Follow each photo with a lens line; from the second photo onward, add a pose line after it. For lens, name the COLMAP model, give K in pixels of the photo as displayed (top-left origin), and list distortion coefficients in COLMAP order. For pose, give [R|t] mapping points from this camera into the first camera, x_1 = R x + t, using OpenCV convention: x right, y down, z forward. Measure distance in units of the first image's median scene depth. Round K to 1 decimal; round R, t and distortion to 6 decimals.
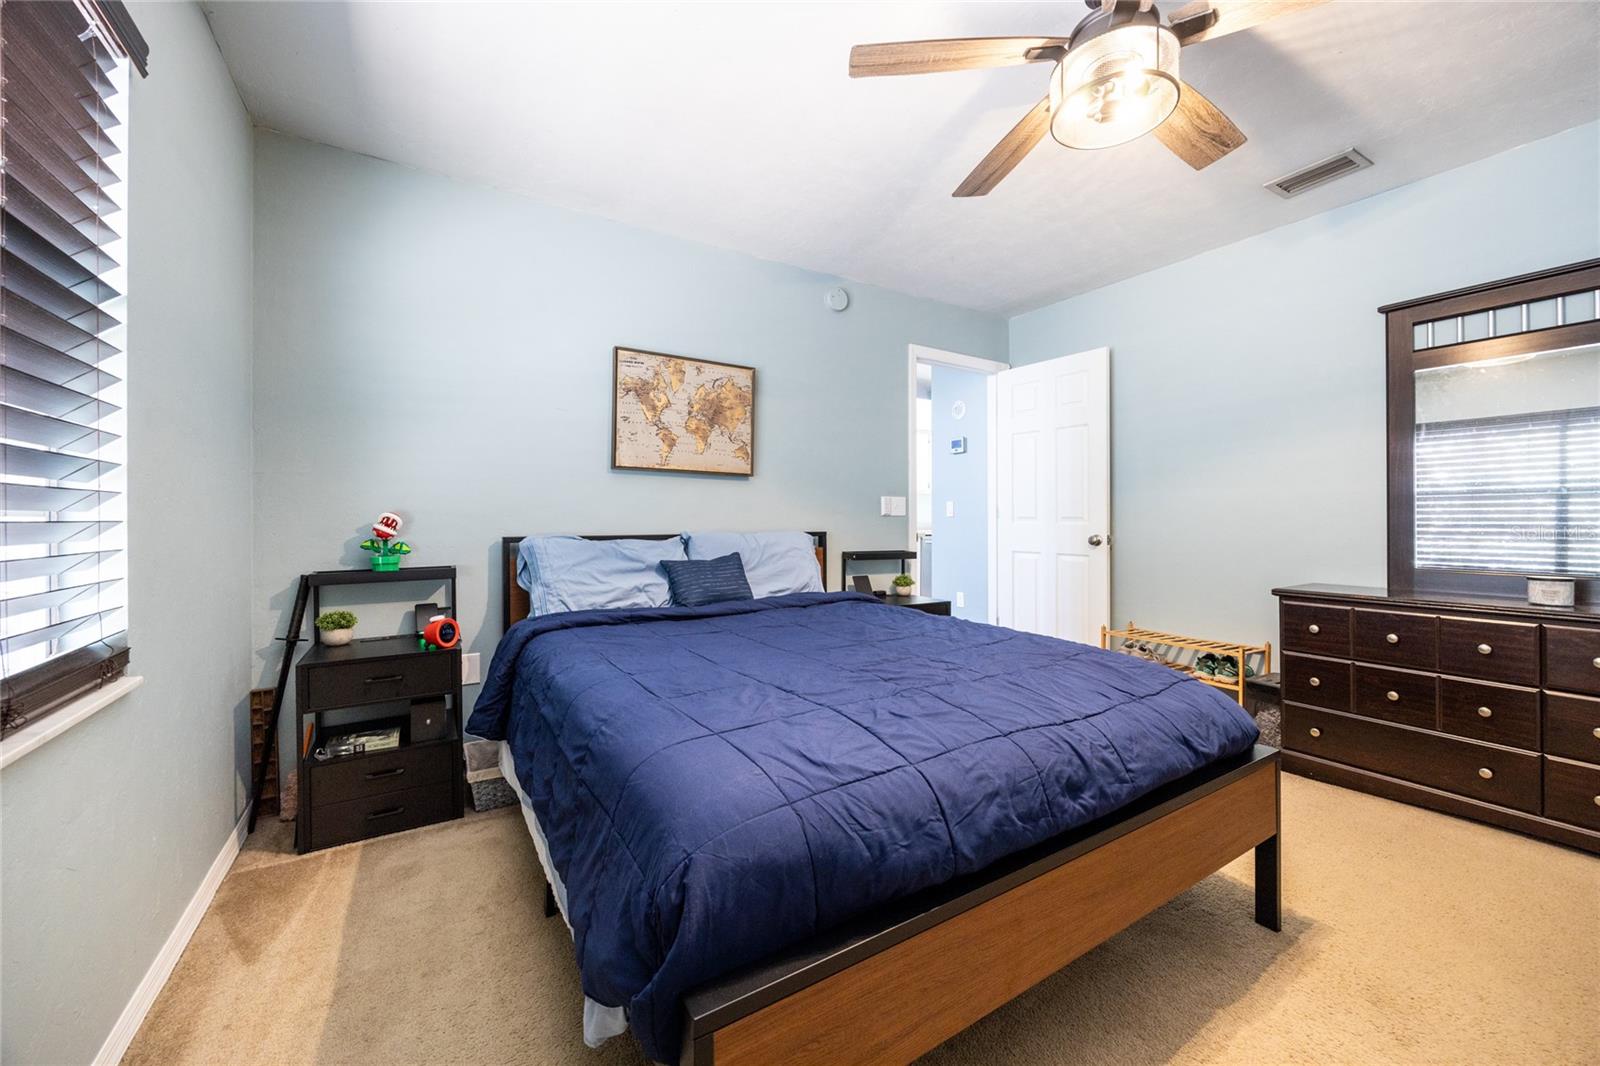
lens RADIAL K [[616.8, 0, 802.9], [0, 616.8, 523.2], [0, 0, 1]] dist [-0.005129, 0.001417]
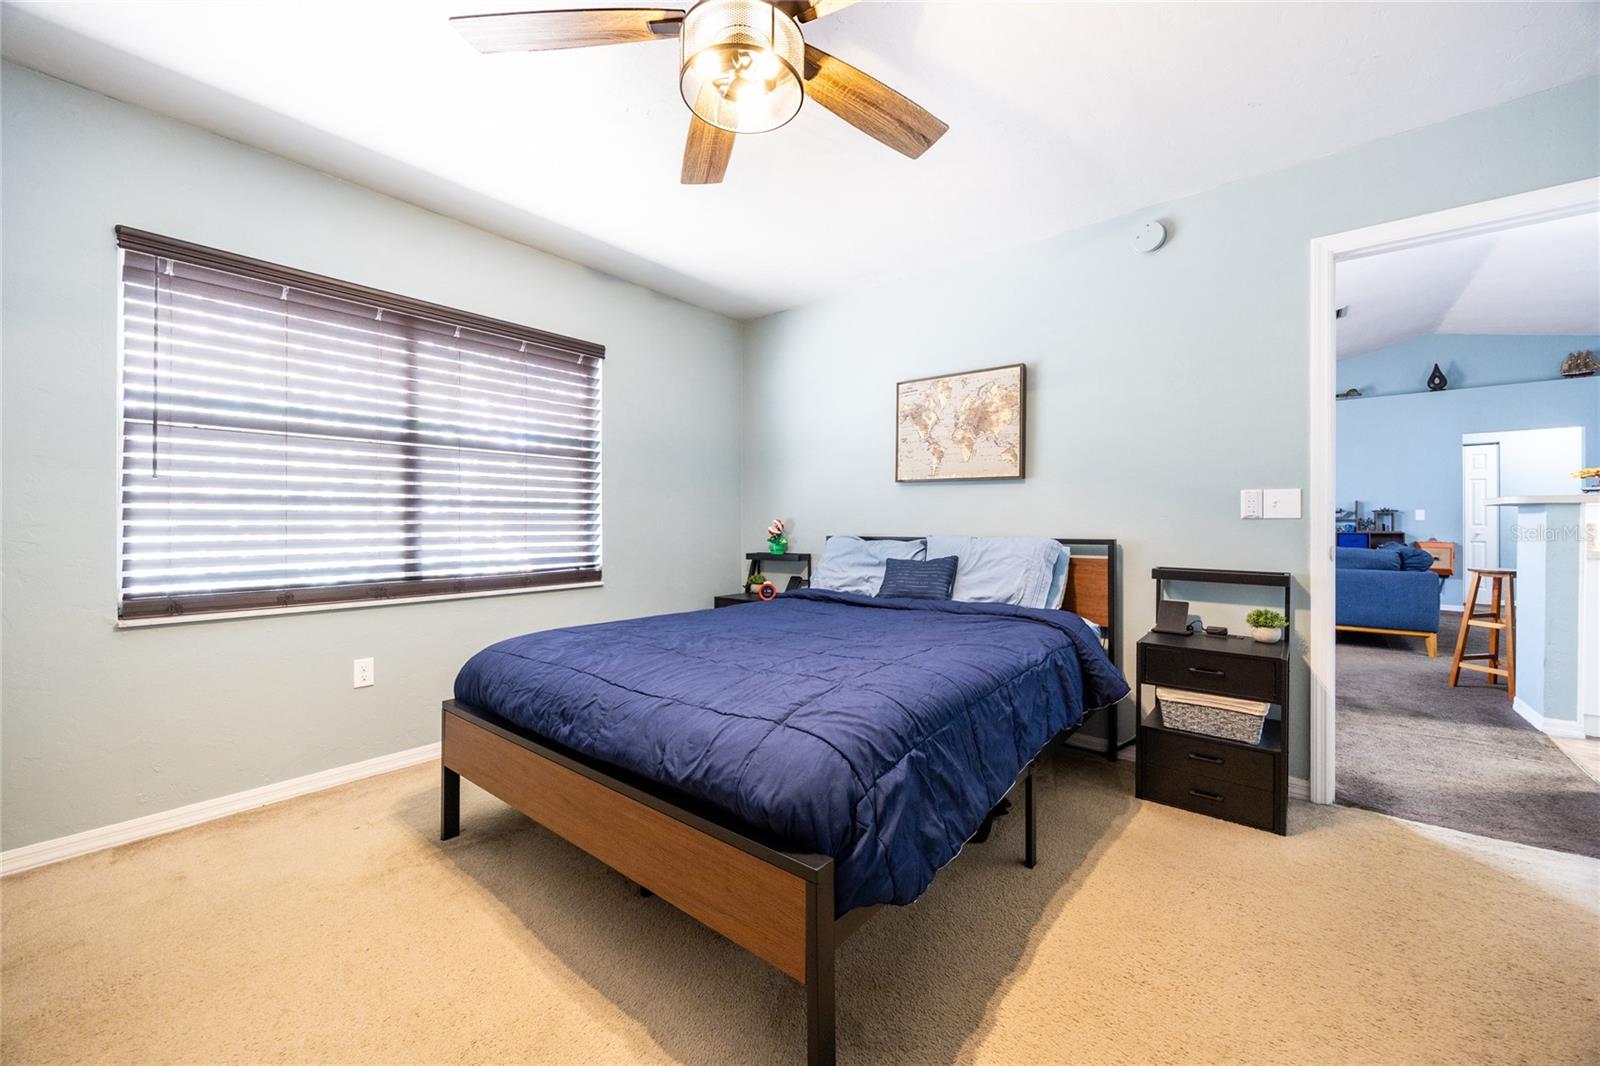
lens RADIAL K [[616.8, 0, 816.3], [0, 616.8, 524.7], [0, 0, 1]] dist [-0.005129, 0.001417]
pose [[0.333235, -0.002800, -0.942840, 0.767382], [-0.009550, 0.999934, -0.006345, 0.004104], [0.942795, 0.011119, 0.333187, 0.428934]]
